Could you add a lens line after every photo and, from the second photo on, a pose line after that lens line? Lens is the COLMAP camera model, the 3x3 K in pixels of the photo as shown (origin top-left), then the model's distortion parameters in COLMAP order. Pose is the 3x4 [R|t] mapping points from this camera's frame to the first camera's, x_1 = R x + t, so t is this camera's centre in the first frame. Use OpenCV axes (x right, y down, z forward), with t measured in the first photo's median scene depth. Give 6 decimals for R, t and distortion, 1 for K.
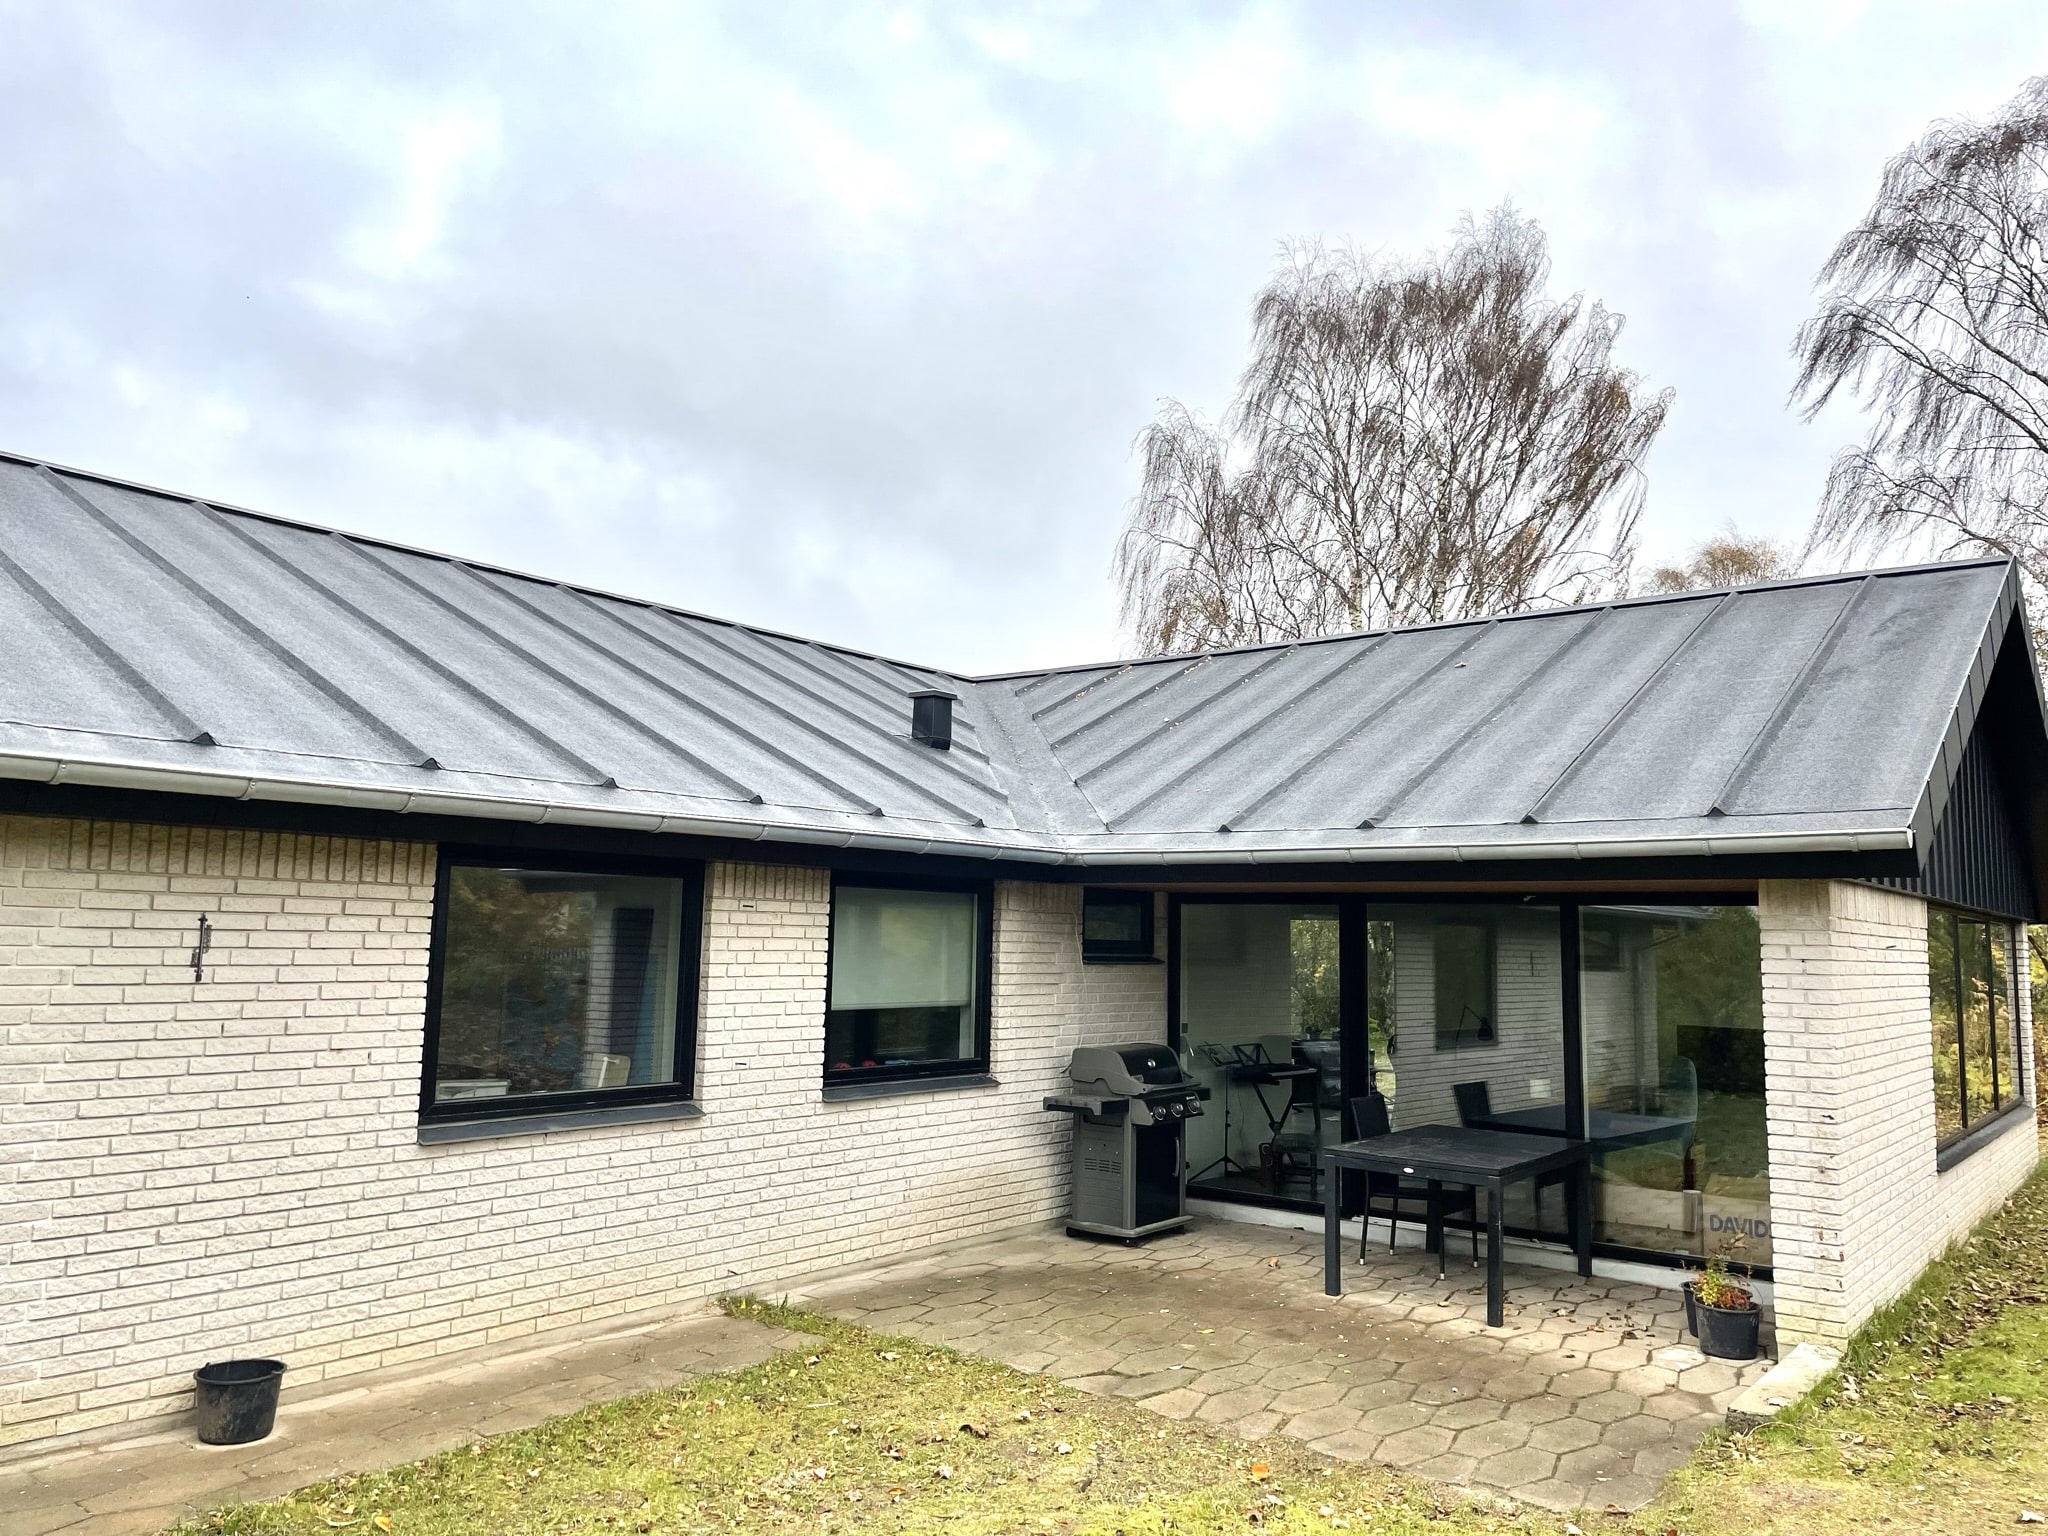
lens RADIAL K [[1552.9, 0, 996.9], [0, 1552.9, 762.5], [0, 0, 1]] dist [0.060849, -0.067017]
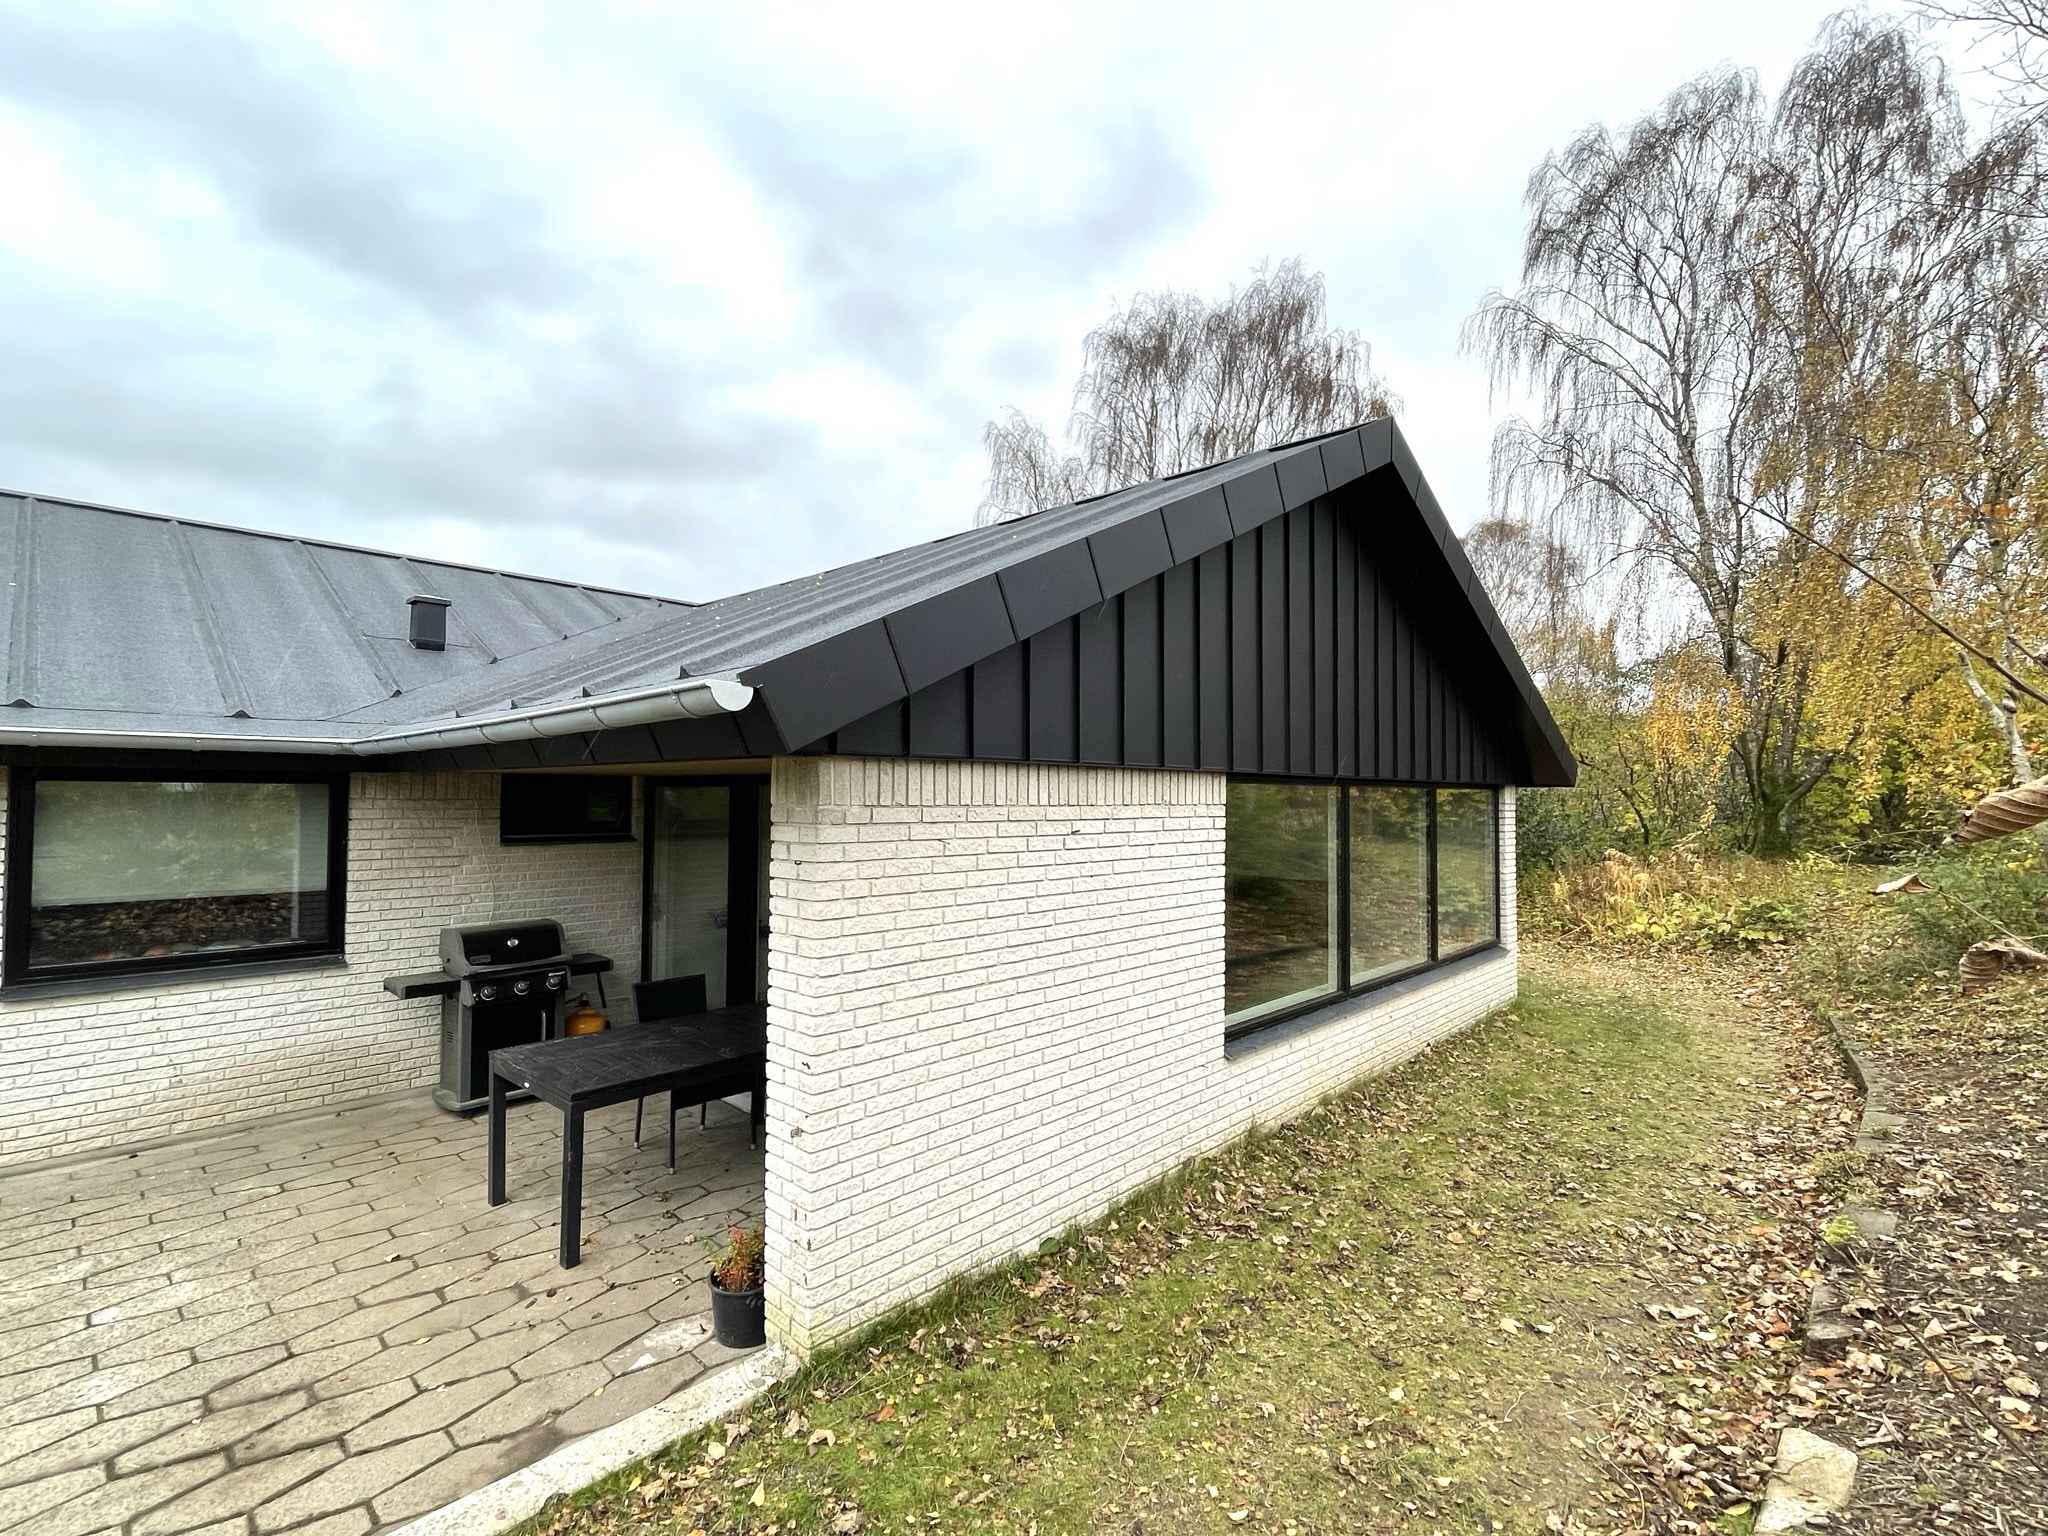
lens RADIAL K [[937.2, 0, 1024.0], [0, 937.2, 768.0], [0, 0, 1]] dist [-0.000002, 0.000592]
pose [[0.995275, -0.017174, -0.095566, 0.518161], [0.025251, 0.996149, 0.083962, 0.033525], [0.093756, -0.085978, 0.991876, 0.430696]]
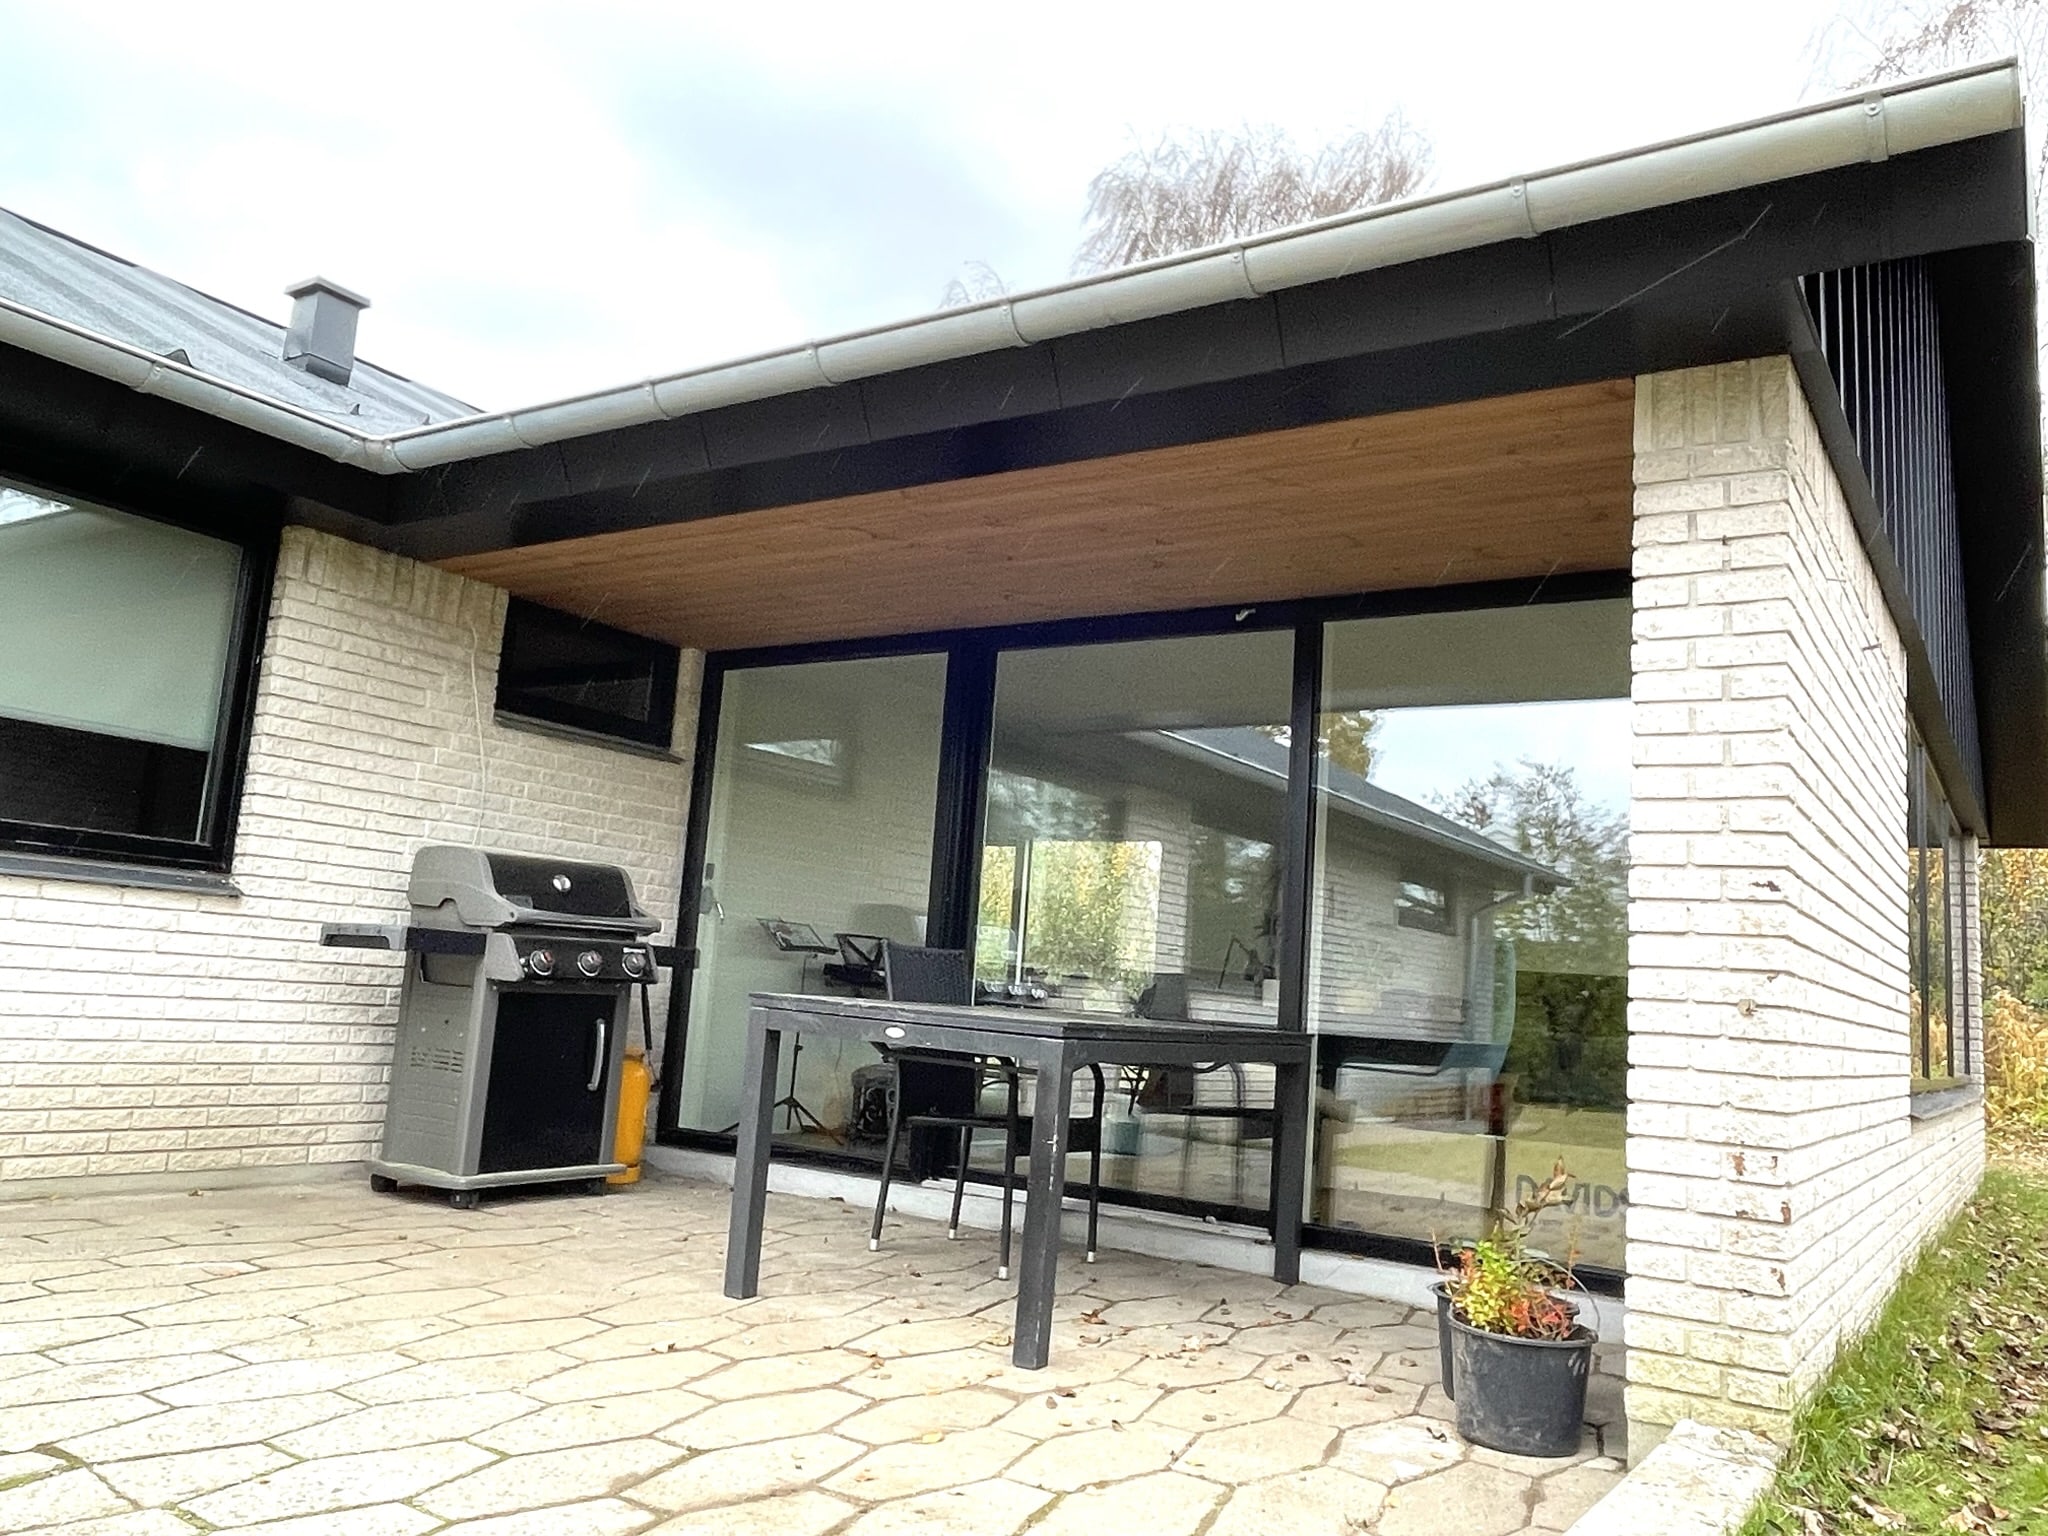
lens RADIAL K [[1547.5, 0, 1024.0], [0, 1547.5, 768.0], [0, 0, 1]] dist [0.002007, -0.001811]
pose [[0.995285, 0.059056, 0.076941, 0.223937], [-0.056631, 0.997838, -0.033337, 0.166608], [-0.078743, 0.028822, 0.996478, 0.454709]]
